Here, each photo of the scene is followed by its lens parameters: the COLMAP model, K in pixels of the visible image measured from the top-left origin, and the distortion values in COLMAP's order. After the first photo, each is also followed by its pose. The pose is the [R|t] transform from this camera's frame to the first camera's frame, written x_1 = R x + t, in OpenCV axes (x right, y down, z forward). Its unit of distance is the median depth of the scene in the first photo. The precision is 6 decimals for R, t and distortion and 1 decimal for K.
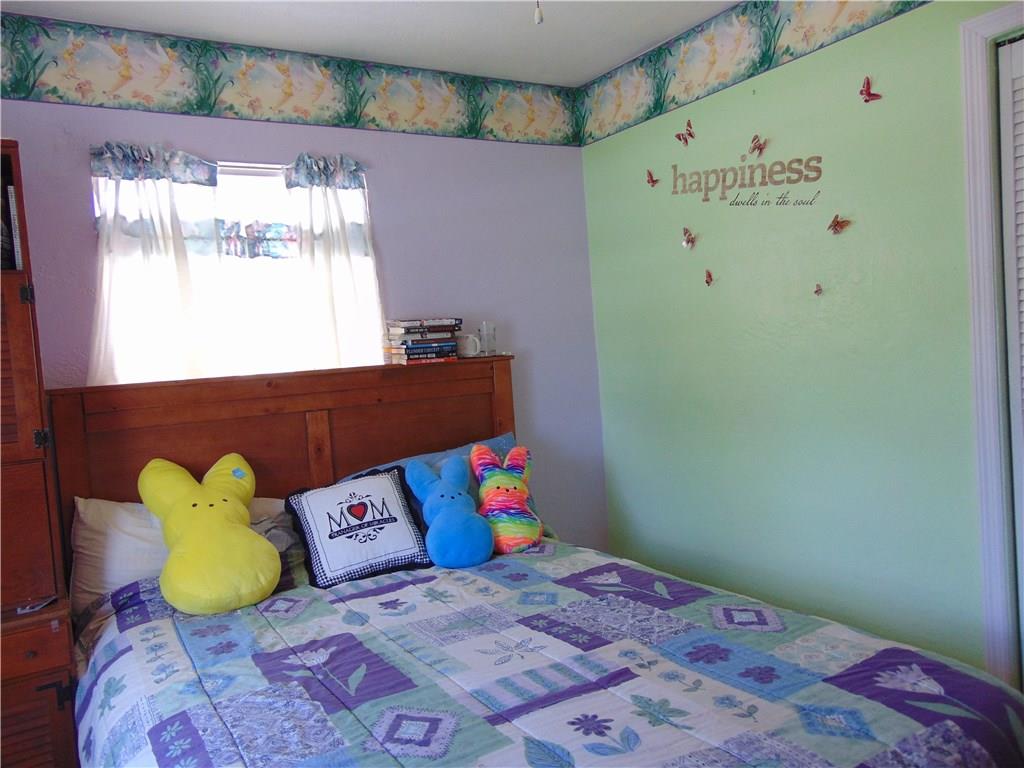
lens RADIAL K [[763.7, 0, 513.5], [0, 763.7, 384.9], [0, 0, 1]] dist [-0.033144, 0.065725]
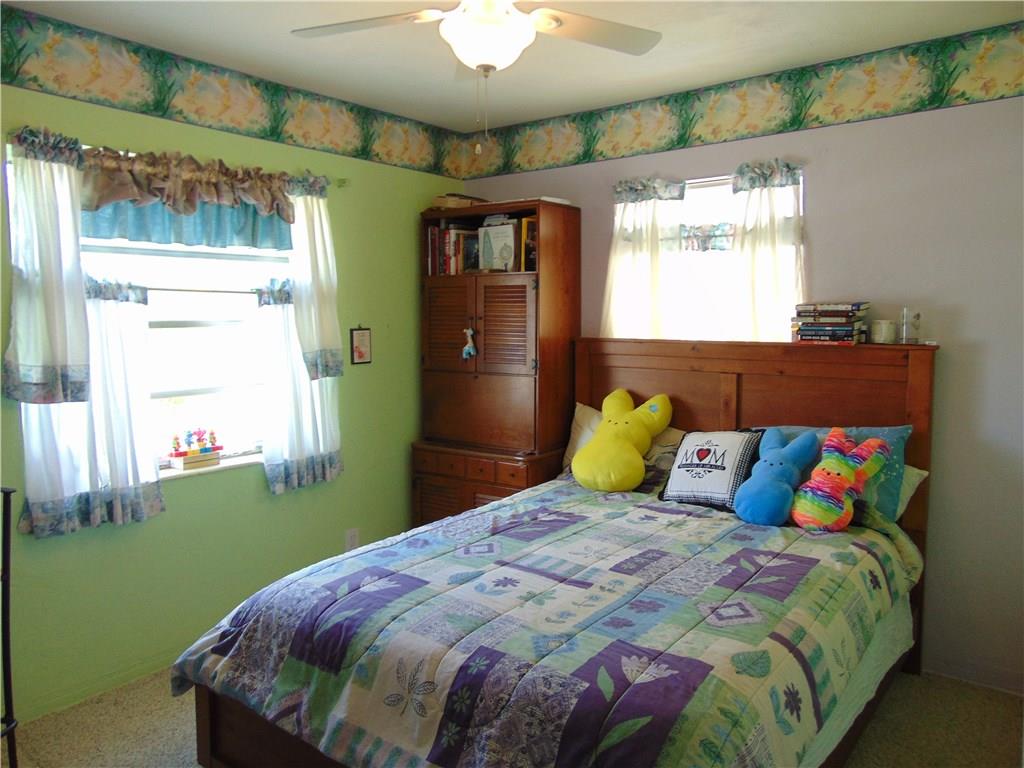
lens RADIAL K [[763.7, 0, 513.3], [0, 763.7, 386.4], [0, 0, 1]] dist [-0.033144, 0.065725]
pose [[0.356944, 0.155515, -0.921090, 0.867425], [-0.070730, 0.987713, 0.139355, -0.105979], [0.931444, 0.015407, 0.363558, 0.240869]]
